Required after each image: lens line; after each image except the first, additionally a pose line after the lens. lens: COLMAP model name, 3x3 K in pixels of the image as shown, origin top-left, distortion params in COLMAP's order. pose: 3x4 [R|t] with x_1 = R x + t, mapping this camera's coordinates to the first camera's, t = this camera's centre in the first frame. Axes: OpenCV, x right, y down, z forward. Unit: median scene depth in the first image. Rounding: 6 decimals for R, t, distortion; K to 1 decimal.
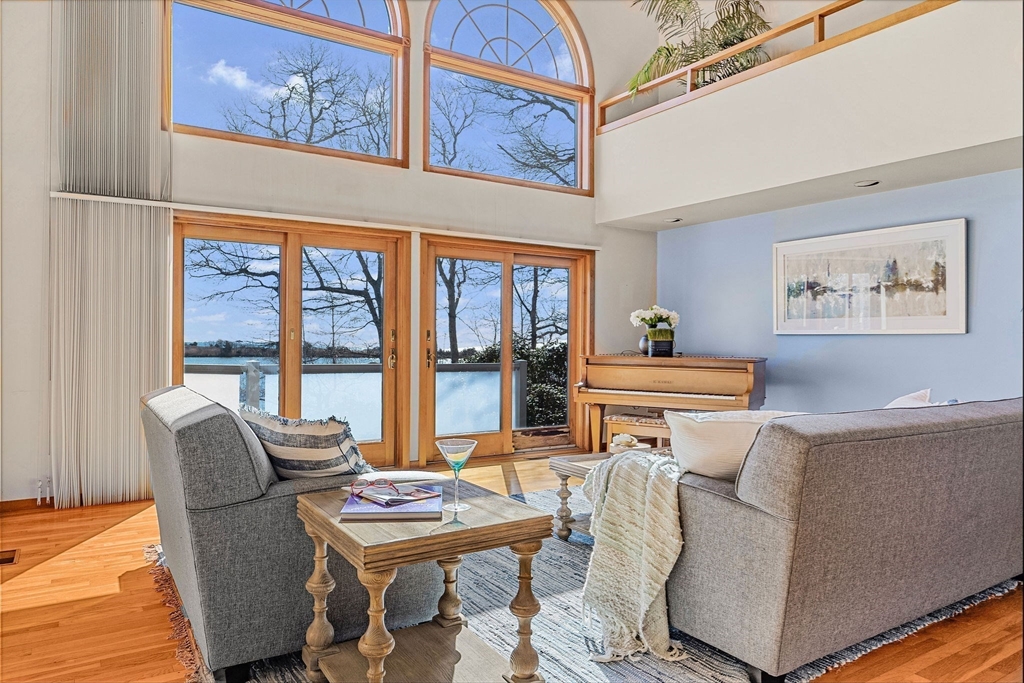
lens RADIAL K [[683.1, 0, 512.5], [0, 683.1, 341.2], [0, 0, 1]] dist [0.008964, -0.000135]
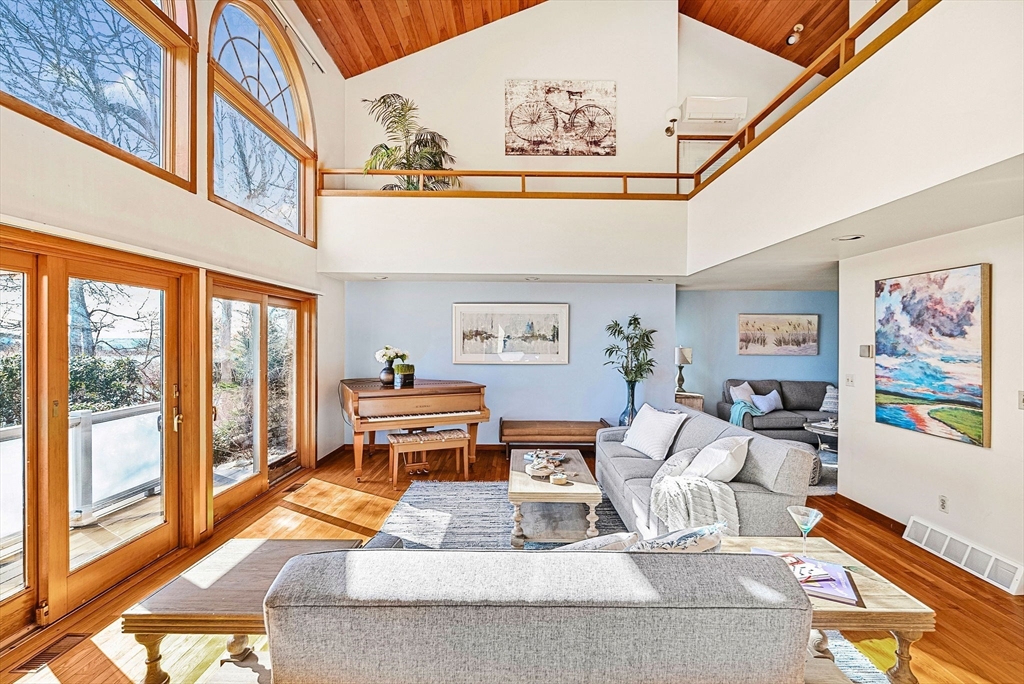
lens RADIAL K [[460.5, 0, 512.3], [0, 460.5, 338.8], [0, 0, 1]] dist [0.000676, -0.000032]
pose [[0.540992, -0.005832, 0.841008, -0.421636], [0.002264, 0.999982, 0.005478, -0.073140], [-0.841025, -0.001059, 0.540996, 0.356270]]
